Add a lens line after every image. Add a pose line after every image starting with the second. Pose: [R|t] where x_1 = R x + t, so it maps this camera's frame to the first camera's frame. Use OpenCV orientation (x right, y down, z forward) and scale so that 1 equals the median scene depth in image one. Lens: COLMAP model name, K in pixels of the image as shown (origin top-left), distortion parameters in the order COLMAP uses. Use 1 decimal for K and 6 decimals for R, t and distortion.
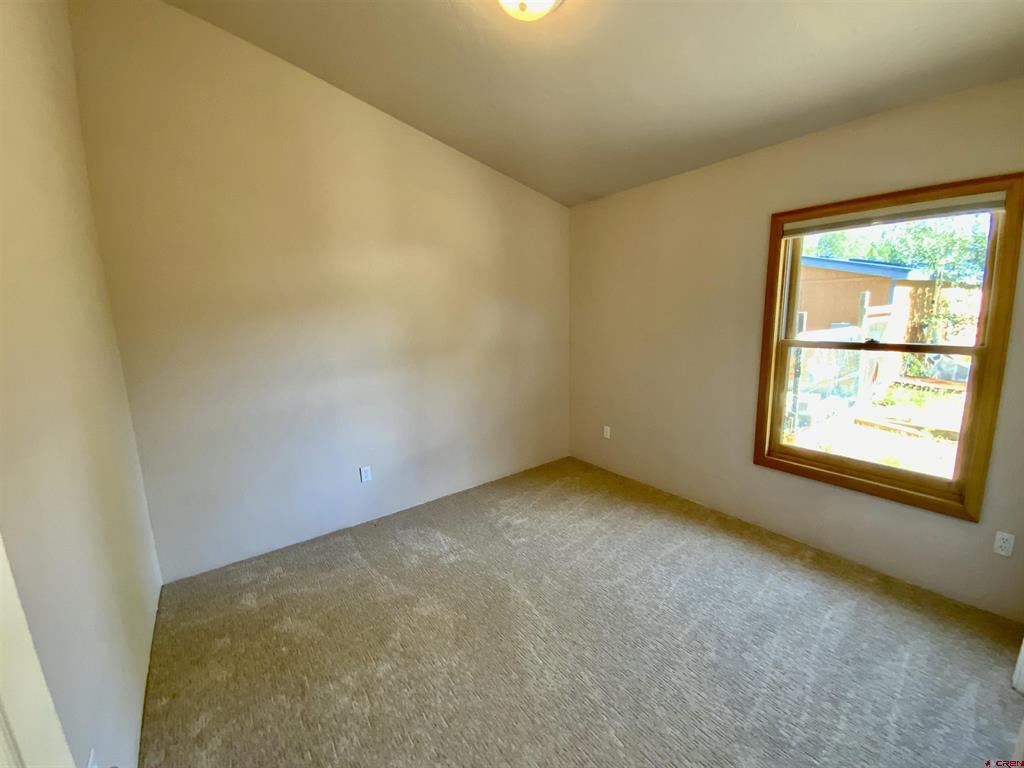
lens RADIAL K [[415.1, 0, 512.0], [0, 415.1, 384.0], [0, 0, 1]] dist [0.020640, -0.018380]
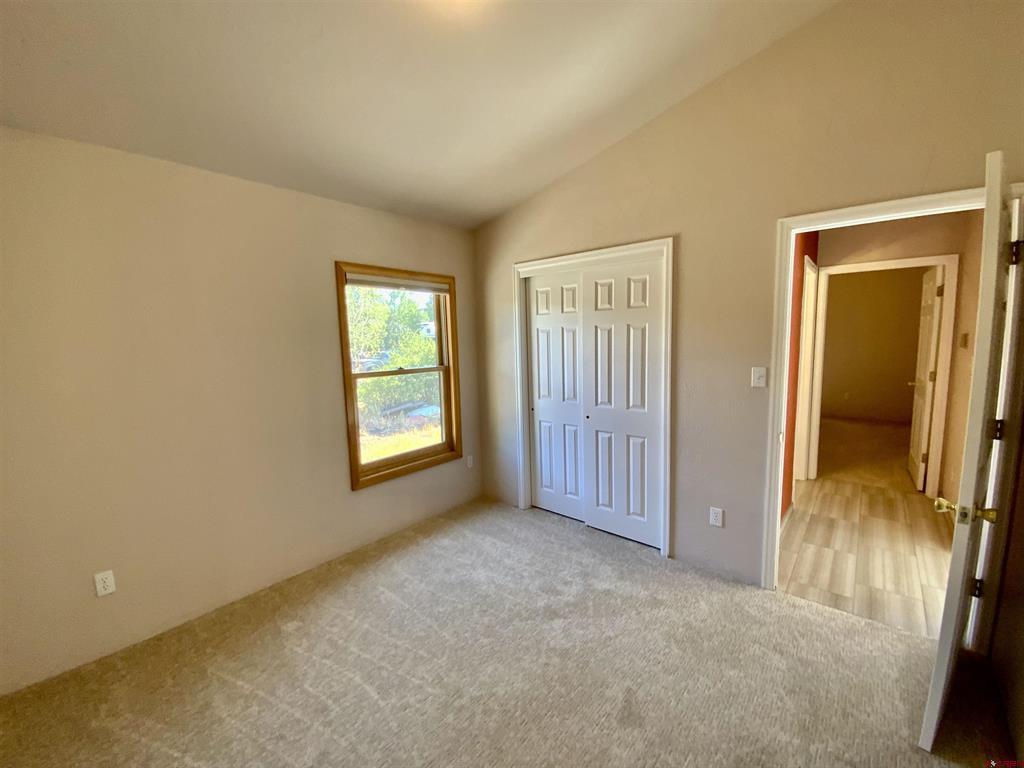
lens RADIAL K [[415.1, 0, 512.0], [0, 415.1, 384.0], [0, 0, 1]] dist [0.020640, -0.018380]
pose [[-0.220586, -0.084801, 0.971674, -0.565752], [0.194990, 0.972269, 0.129119, -0.145370], [-0.955678, 0.217949, -0.197933, 0.844179]]
